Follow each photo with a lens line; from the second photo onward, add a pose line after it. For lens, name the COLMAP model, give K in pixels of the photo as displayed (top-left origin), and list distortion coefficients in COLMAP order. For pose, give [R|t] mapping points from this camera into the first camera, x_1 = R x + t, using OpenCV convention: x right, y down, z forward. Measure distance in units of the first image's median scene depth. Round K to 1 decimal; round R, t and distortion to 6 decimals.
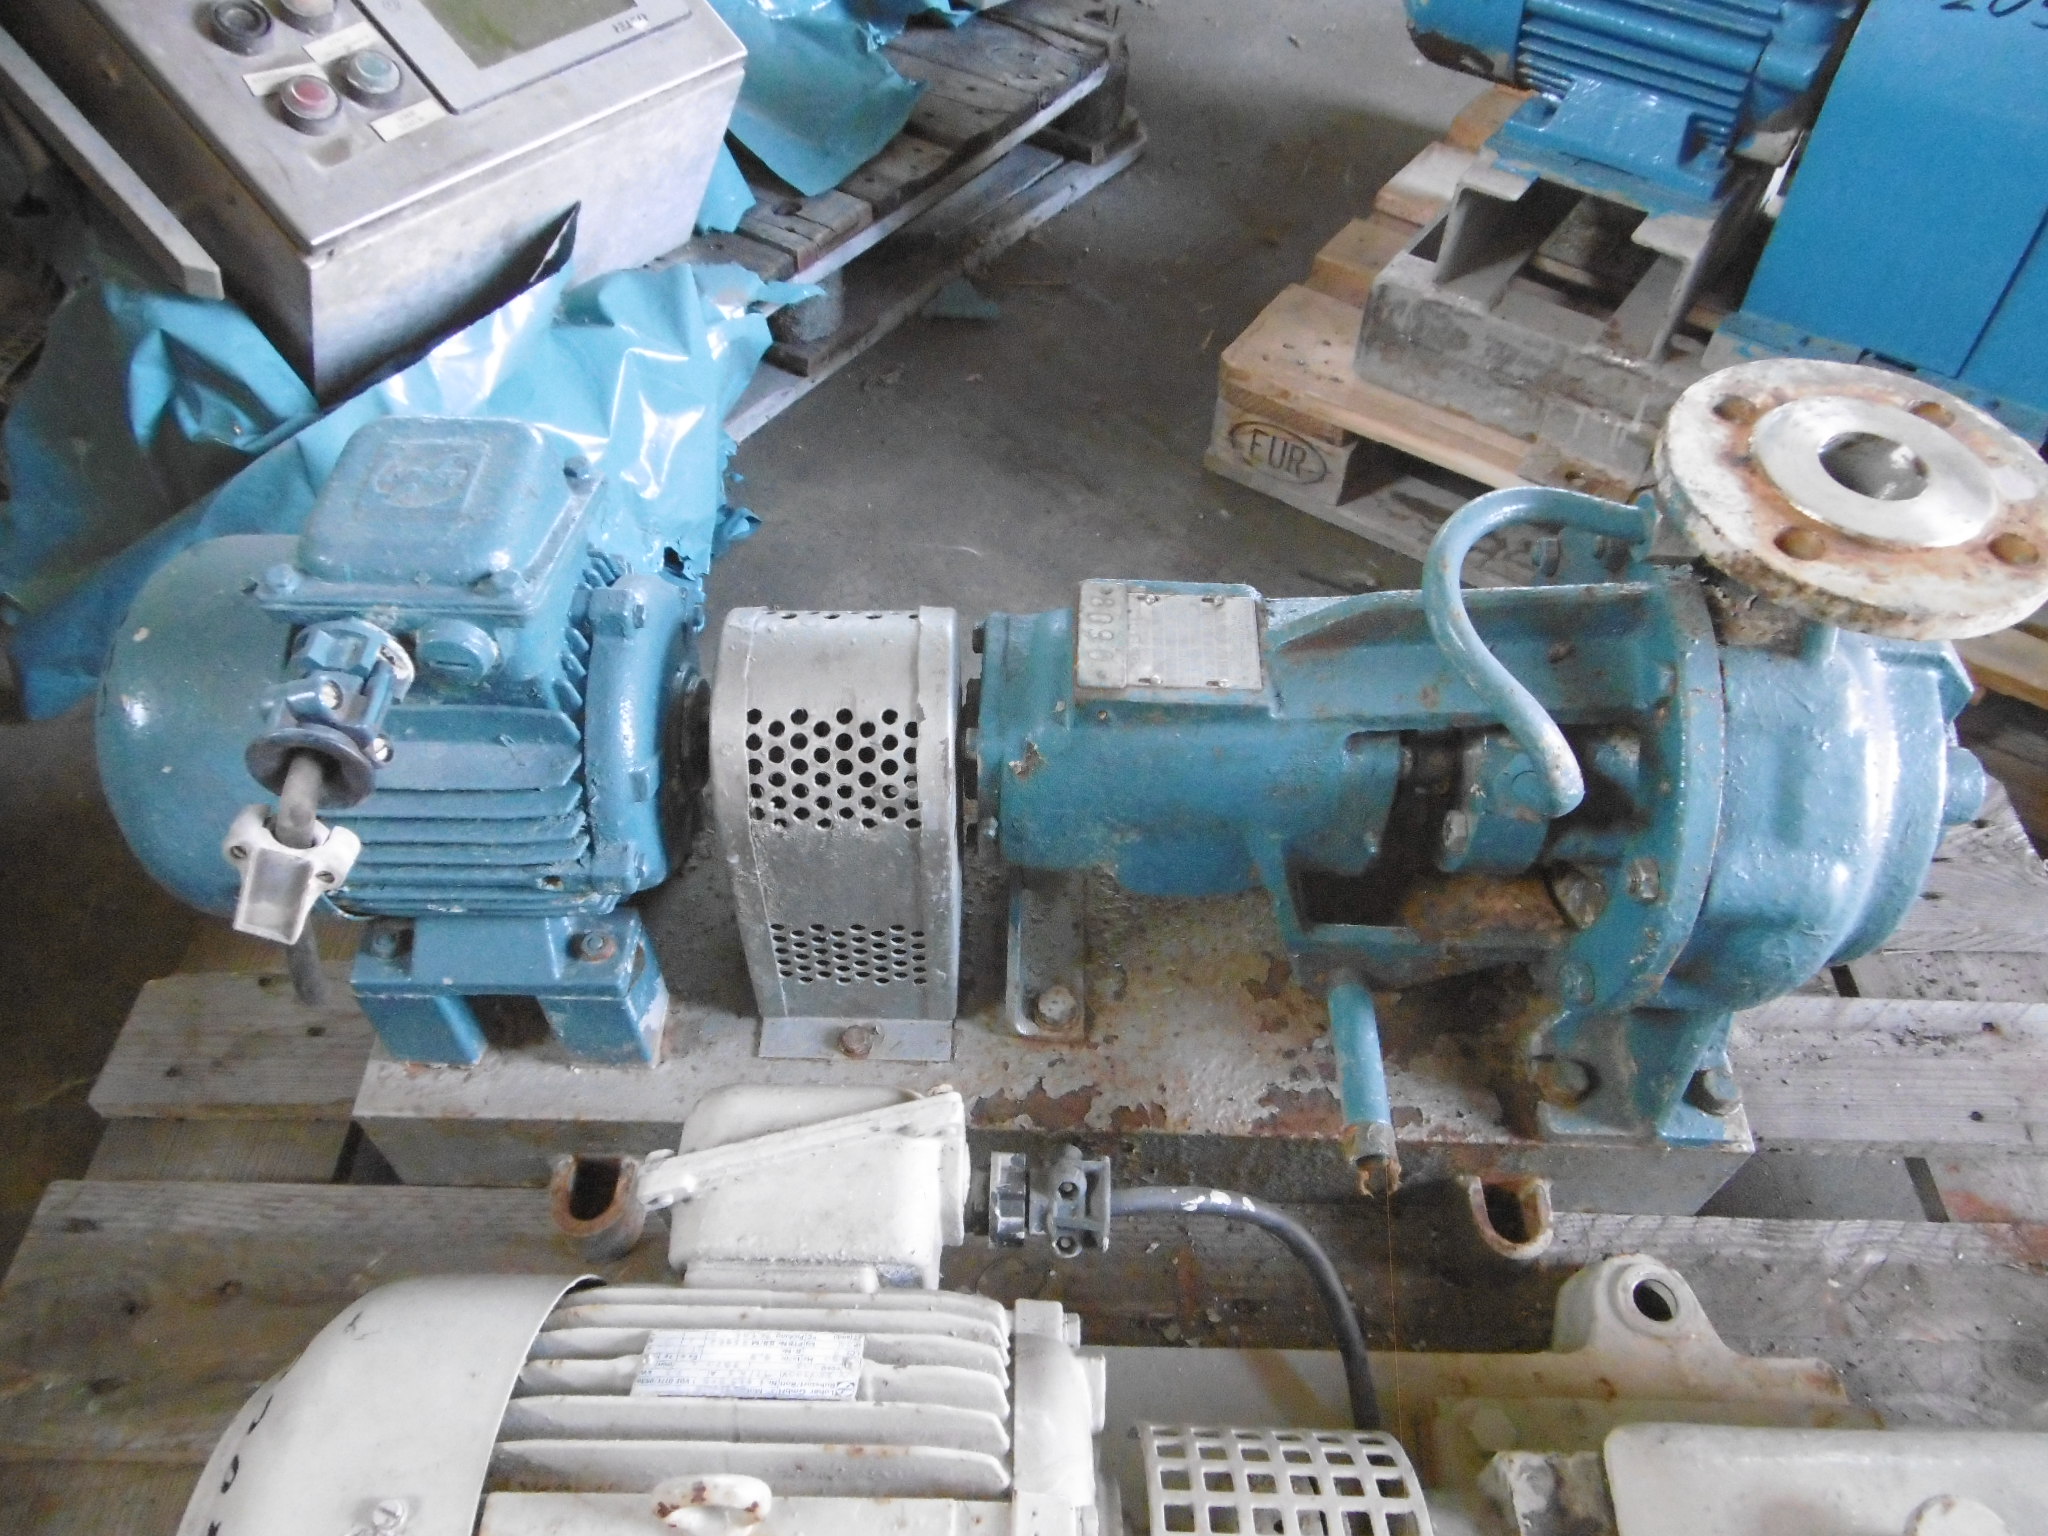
lens RADIAL K [[1548.1, 0, 1024.0], [0, 1548.1, 768.0], [0, 0, 1]] dist [-0.003830, 0.005731]
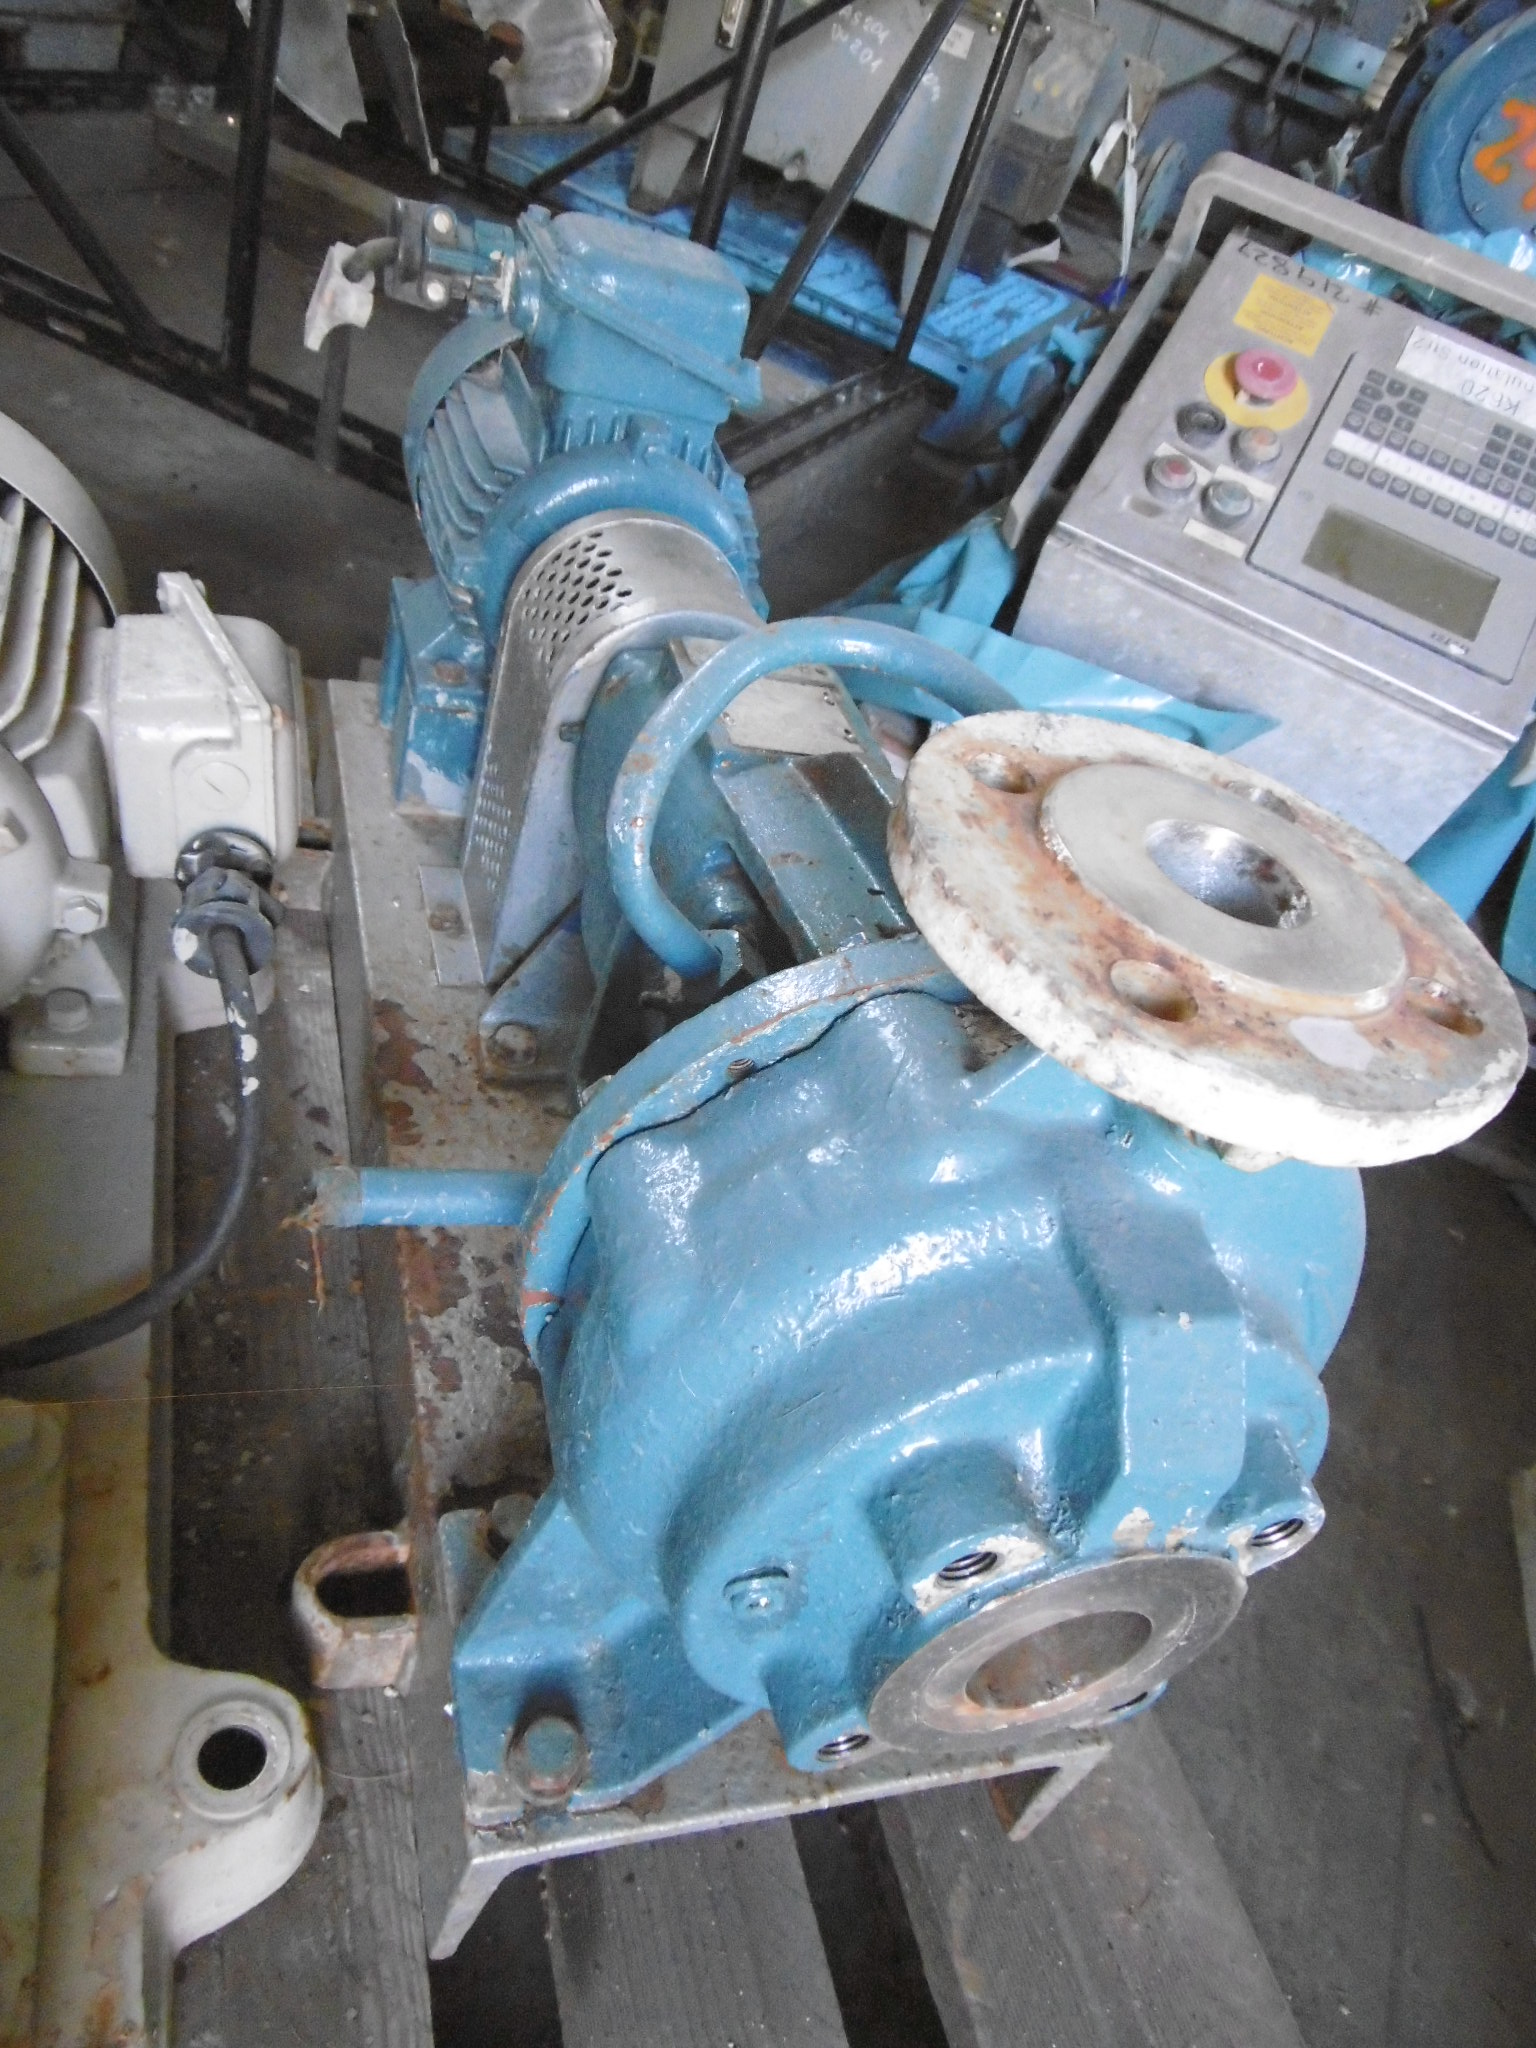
lens RADIAL K [[1533.5, 0, 768.0], [0, 1533.5, 1024.0], [0, 0, 1]] dist [0.054758, -0.103549]
pose [[0.282932, 0.642305, -0.712316, 0.718589], [-0.889949, 0.452759, 0.054771, -0.037284], [0.357687, 0.618429, 0.699719, 0.410343]]
